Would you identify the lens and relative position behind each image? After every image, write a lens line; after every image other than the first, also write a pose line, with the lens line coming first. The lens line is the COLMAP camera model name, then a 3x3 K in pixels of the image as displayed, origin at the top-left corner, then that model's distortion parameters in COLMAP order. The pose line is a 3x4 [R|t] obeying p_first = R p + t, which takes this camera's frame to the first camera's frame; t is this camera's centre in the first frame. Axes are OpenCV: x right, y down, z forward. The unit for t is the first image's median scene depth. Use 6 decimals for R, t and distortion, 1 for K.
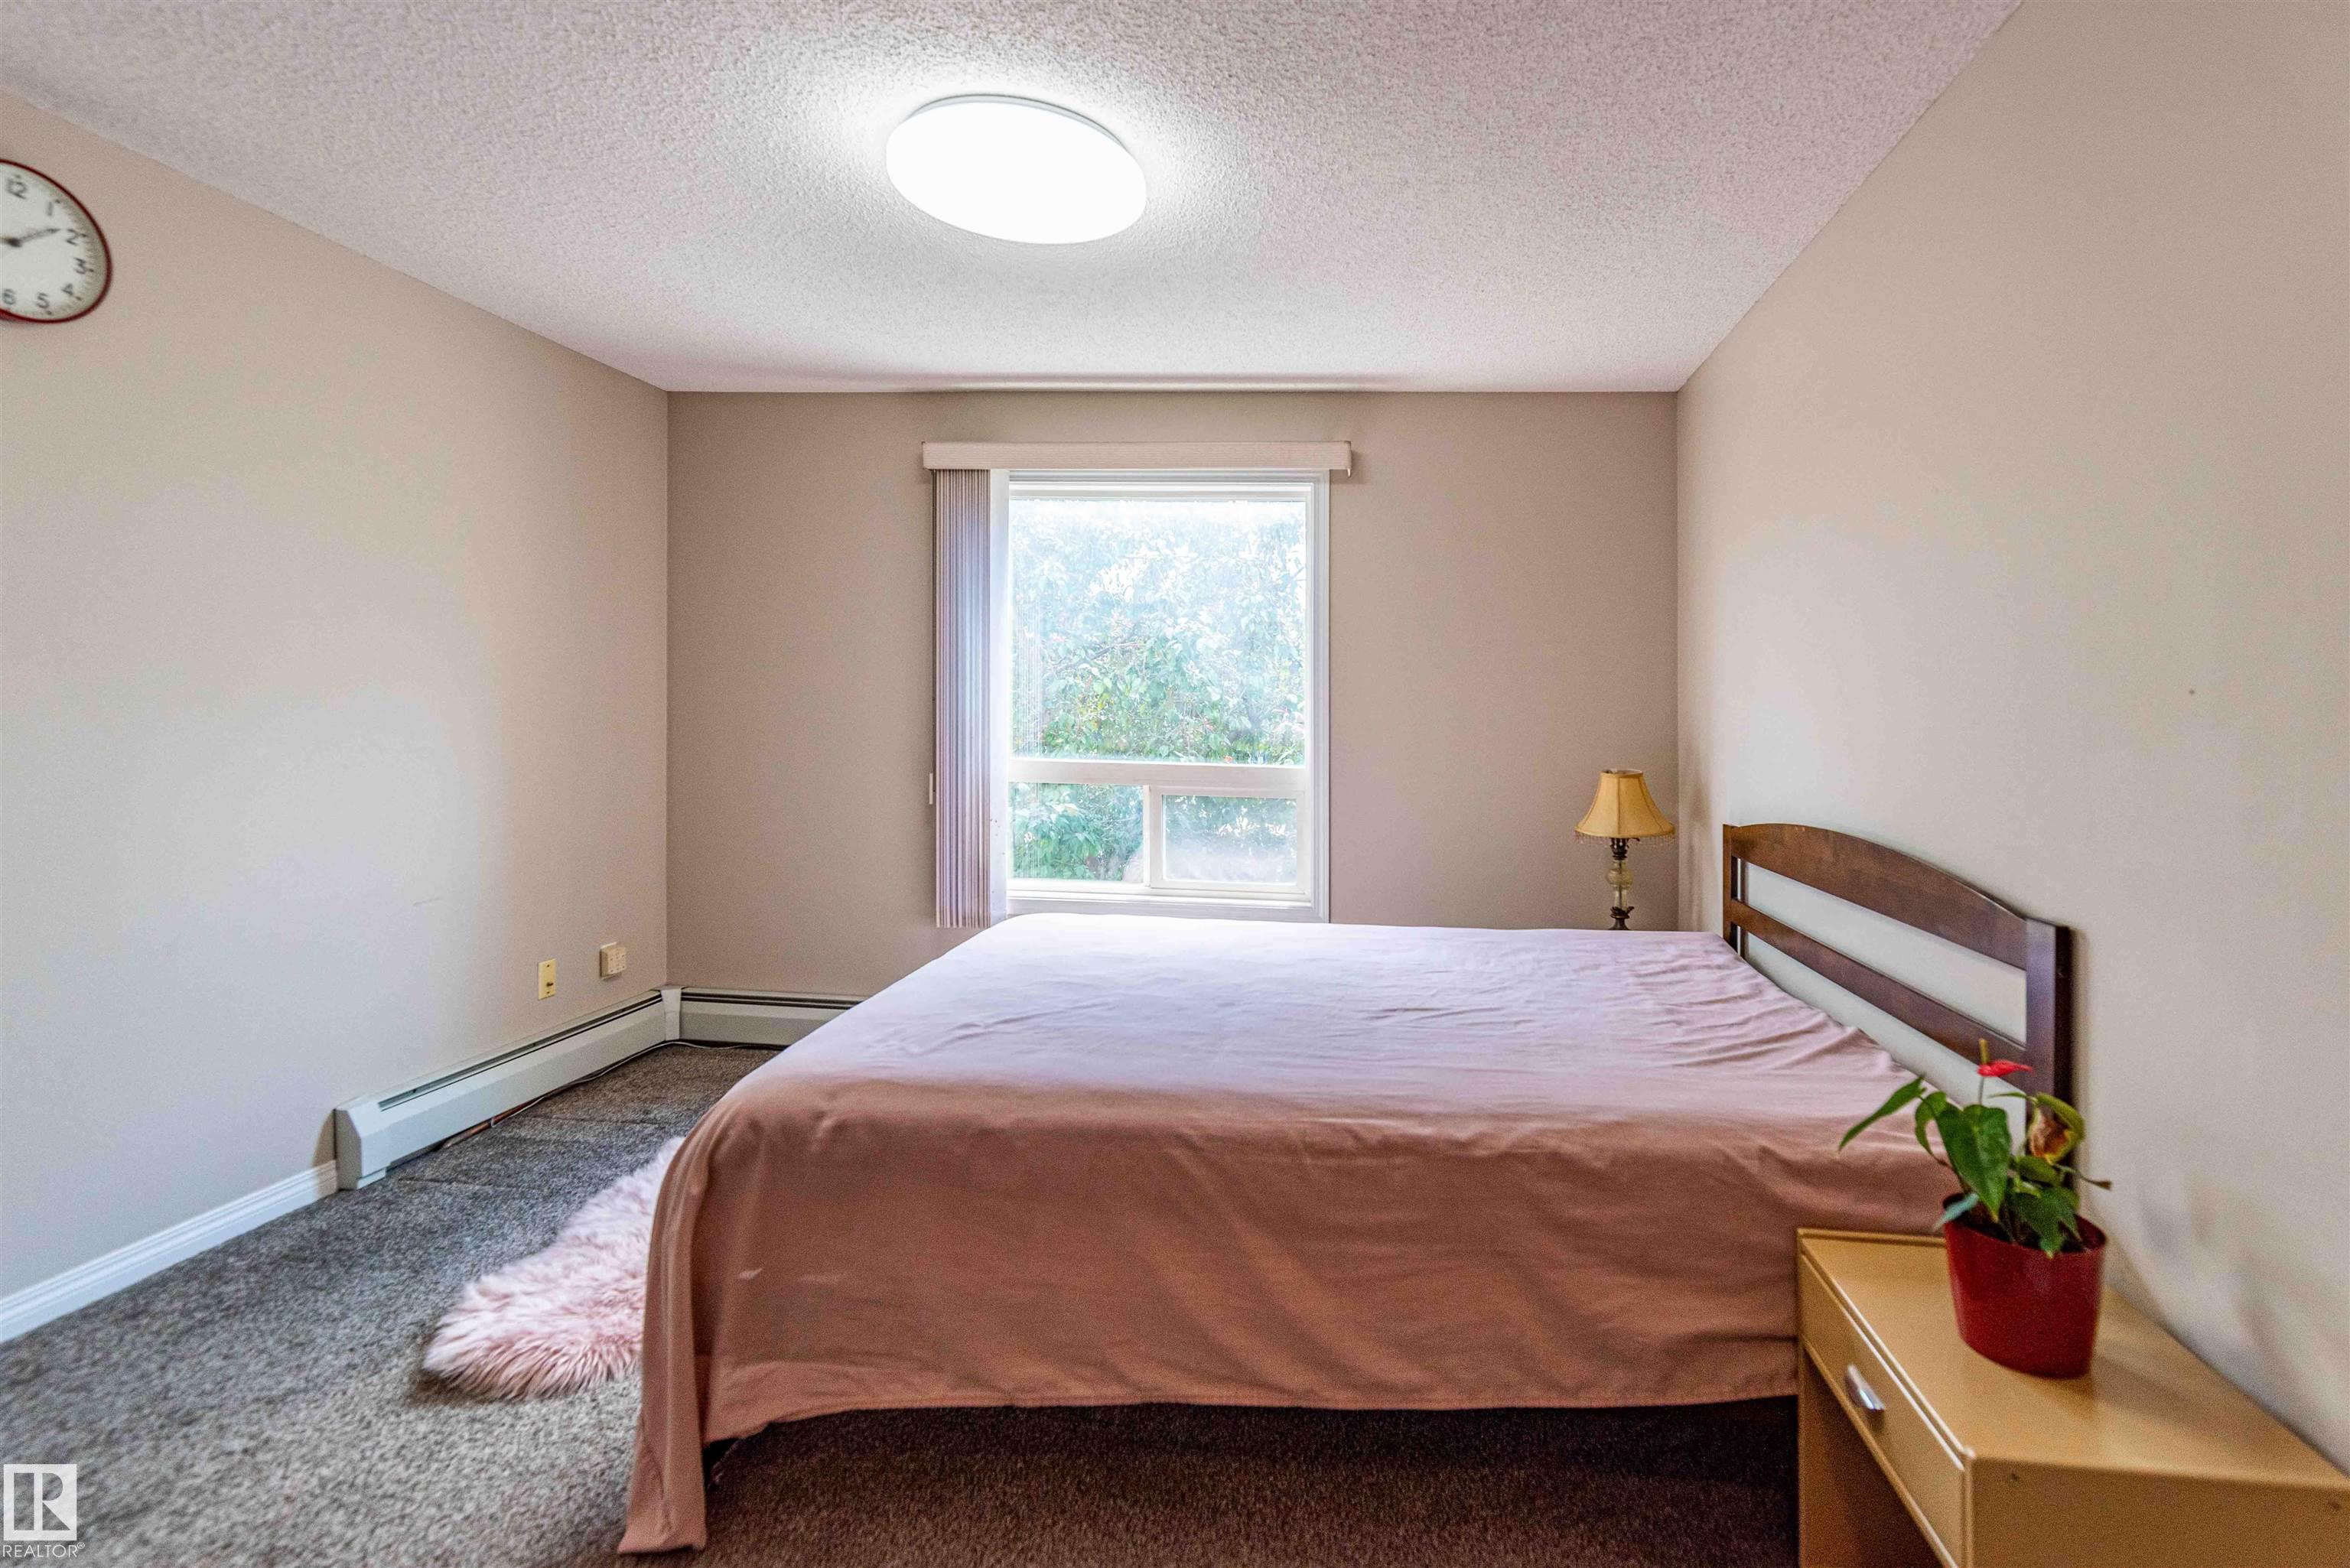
lens RADIAL K [[1076.1, 0, 1175.5], [0, 1076.1, 723.2], [0, 0, 1]] dist [0.003941, 0.000451]
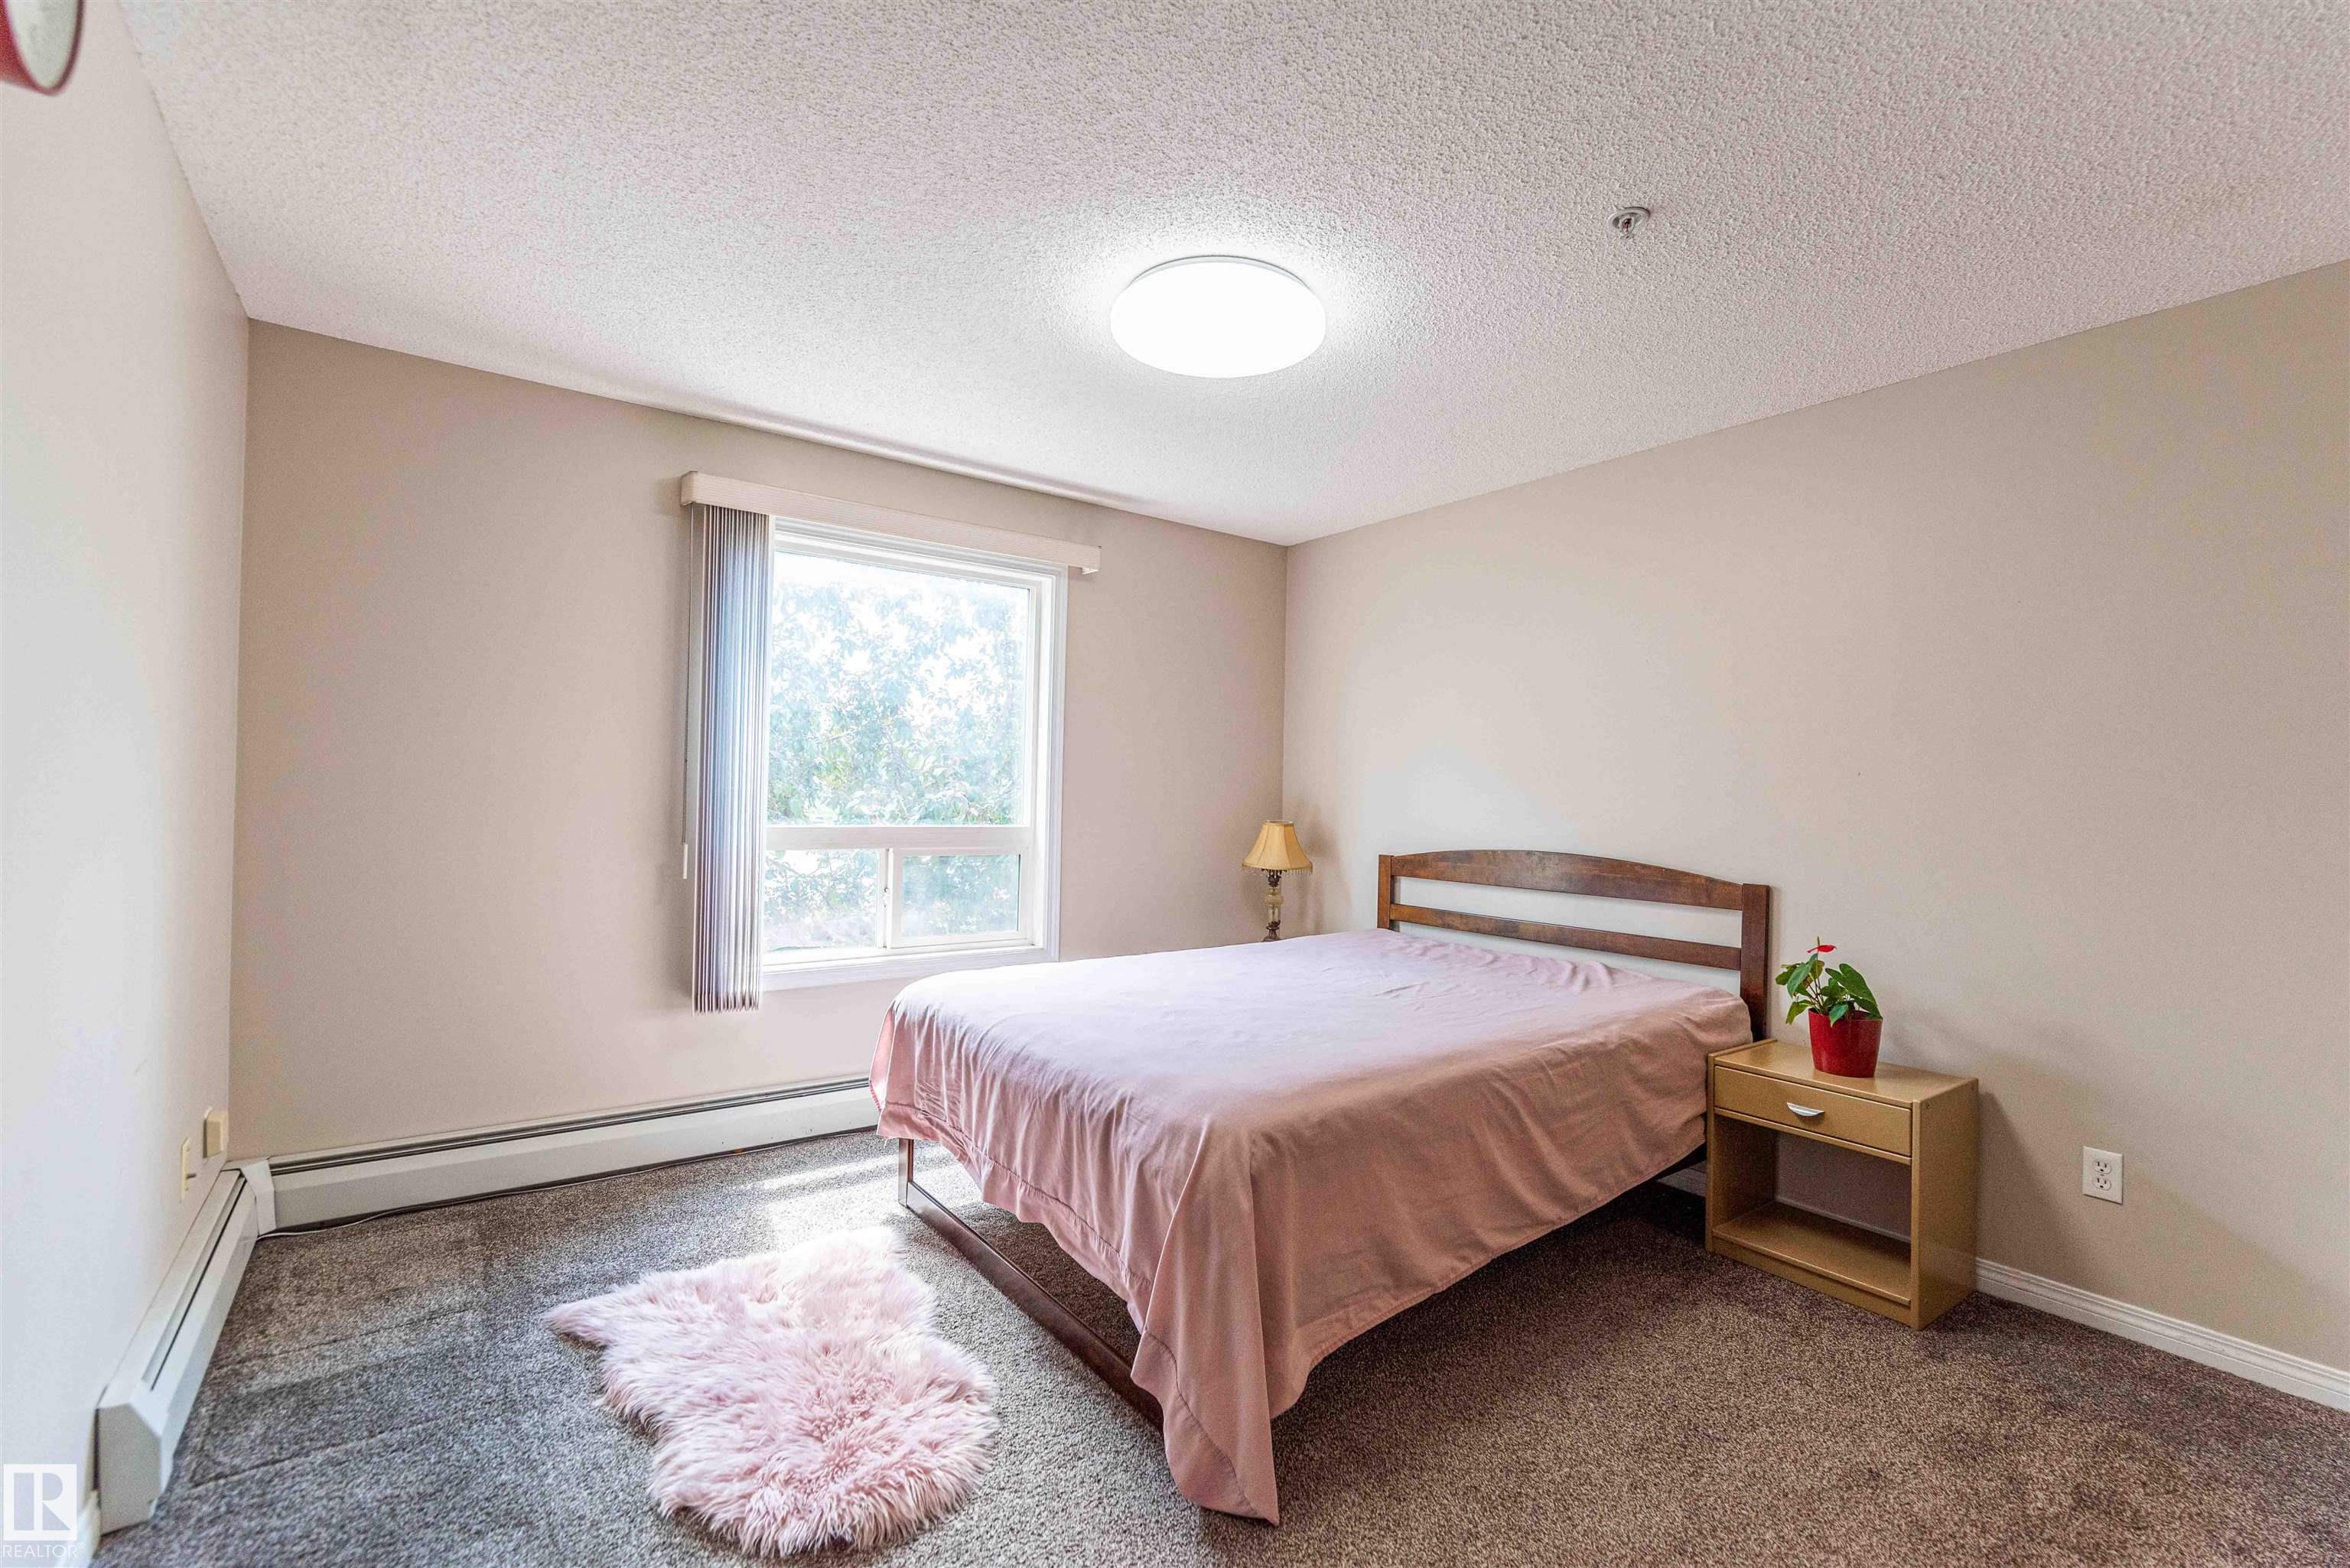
lens RADIAL K [[1026.2, 0, 1175.0], [0, 1026.2, 784.0], [0, 0, 1]] dist [0.005171, 0.000167]
pose [[0.750682, -0.001373, 0.660662, -0.800302], [-0.000050, 0.999998, 0.002134, -0.007775], [-0.660663, -0.001635, 0.750681, 0.156898]]
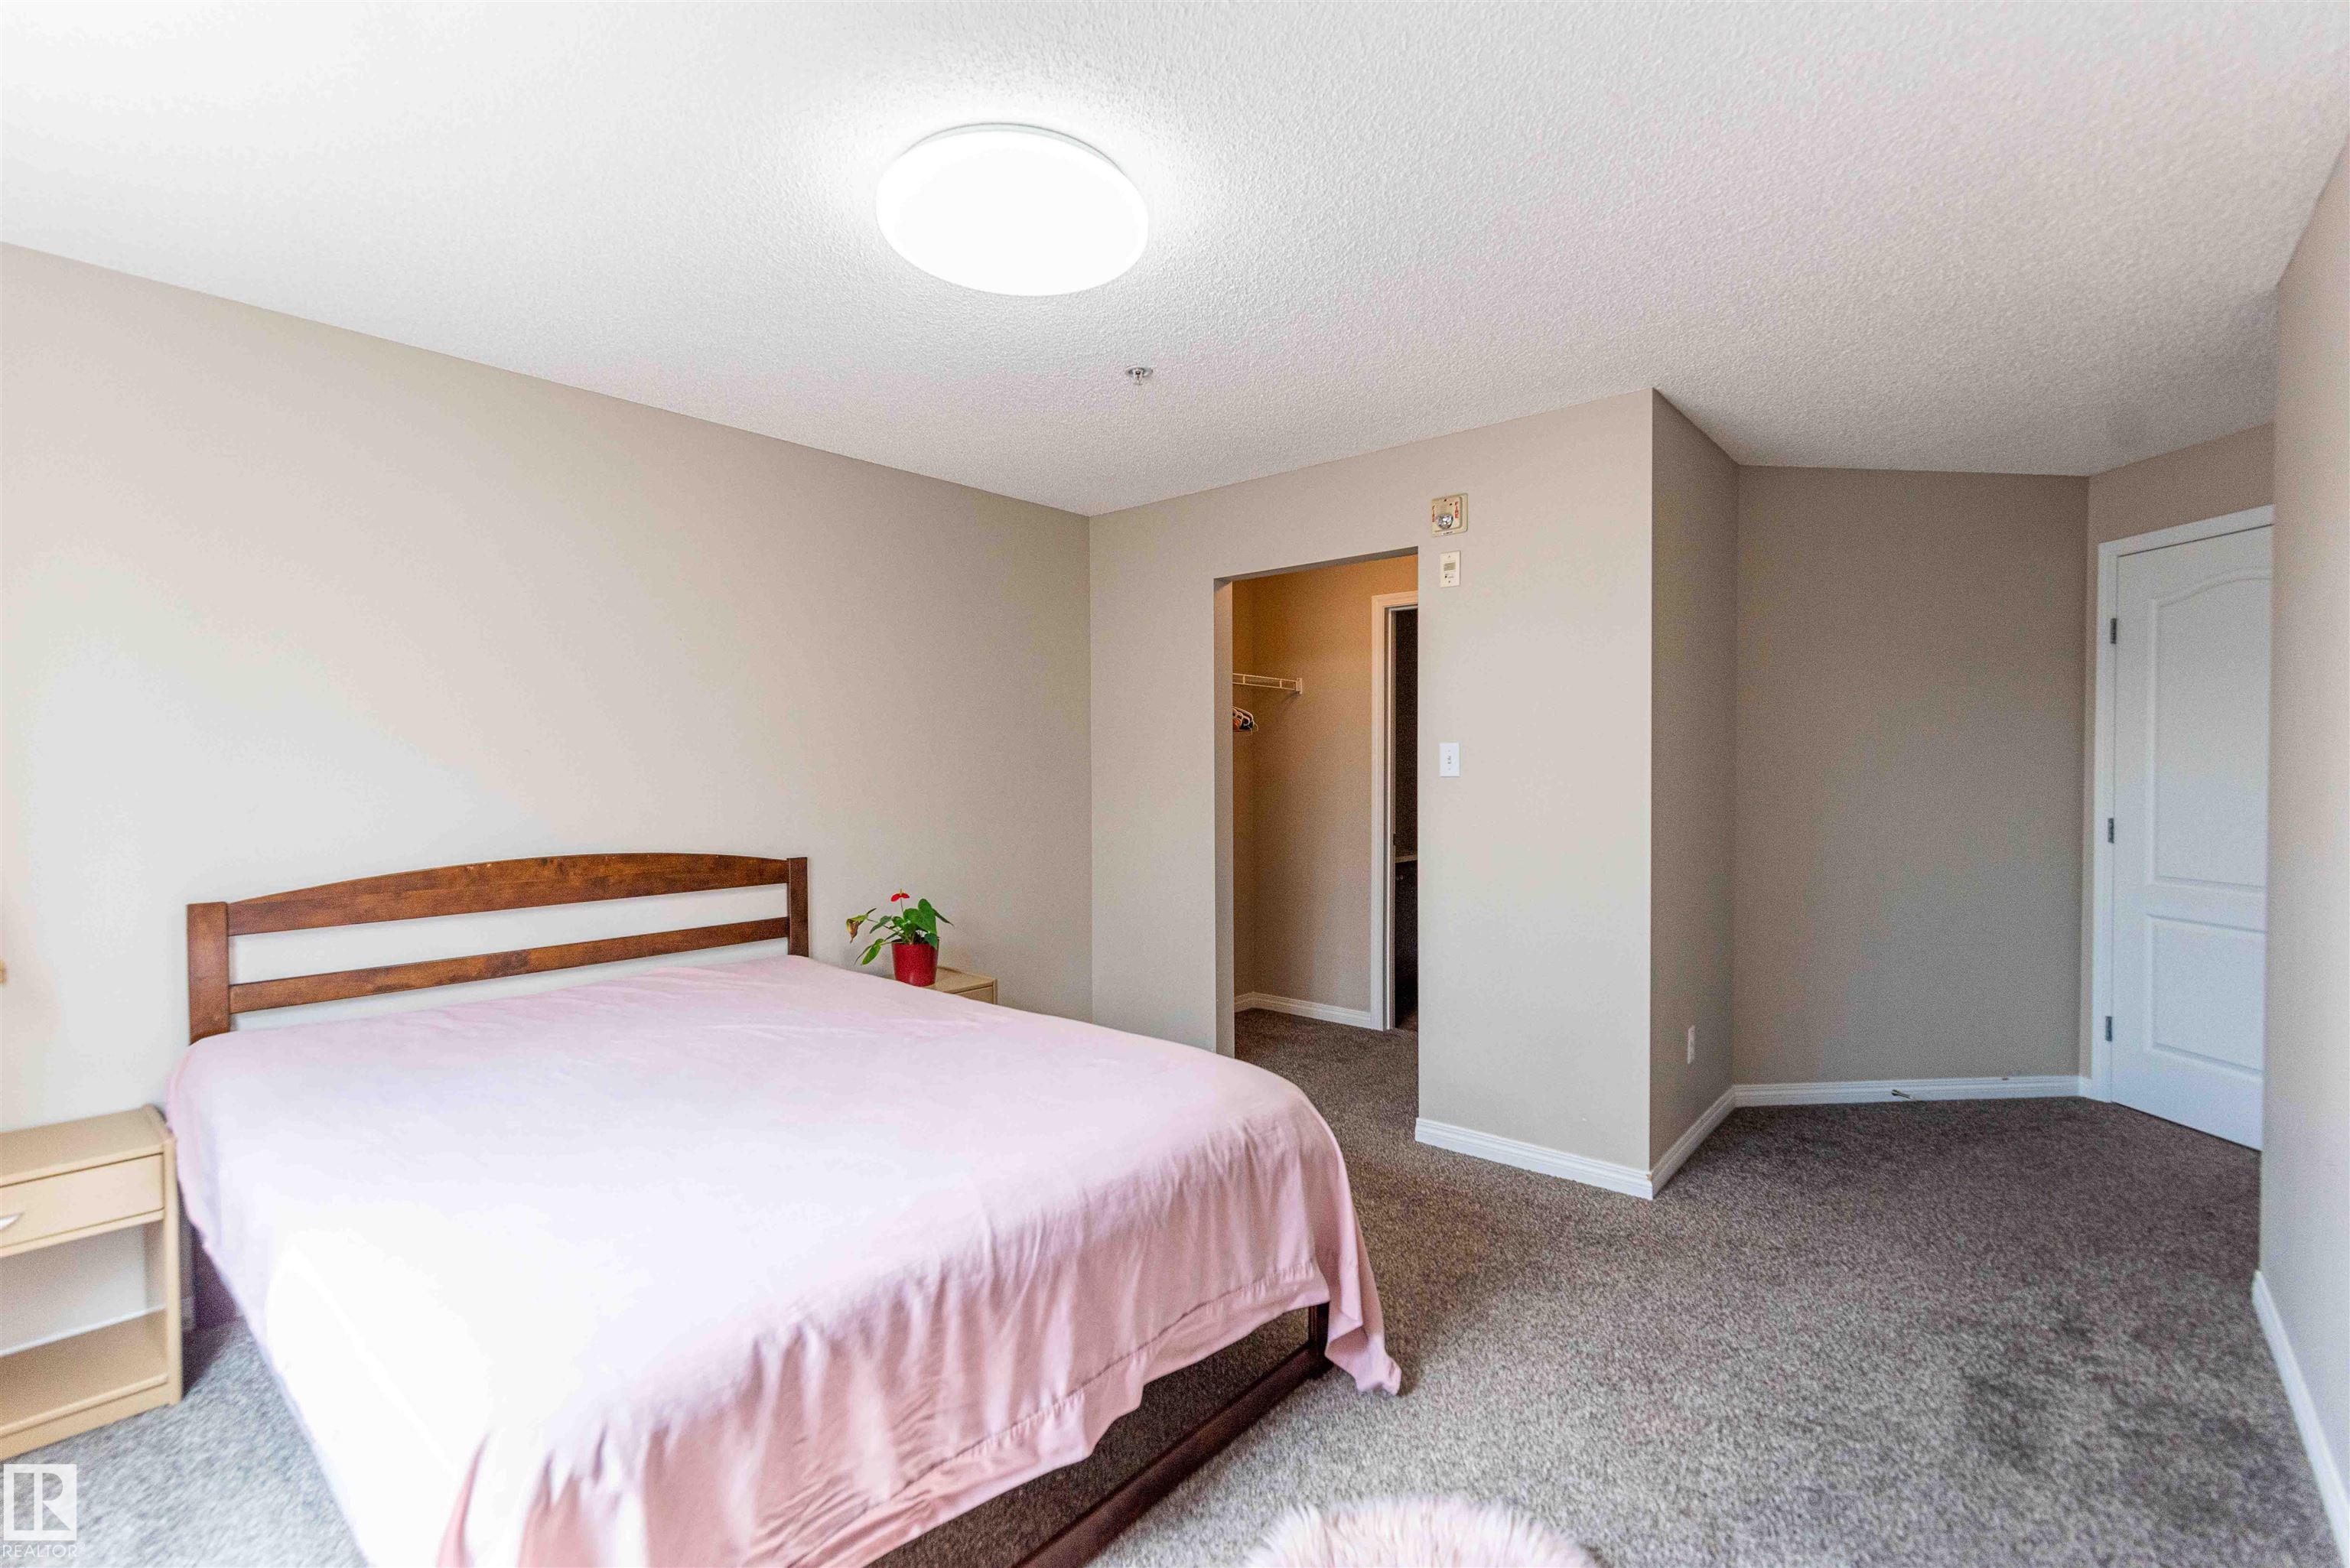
lens RADIAL K [[1026.2, 0, 1175.0], [0, 1026.2, 784.0], [0, 0, 1]] dist [0.005171, 0.000167]
pose [[-0.809575, -0.030093, 0.586245, -0.696264], [-0.011009, 0.999288, 0.036093, -0.040919], [-0.586913, 0.022766, -0.809330, 1.426880]]
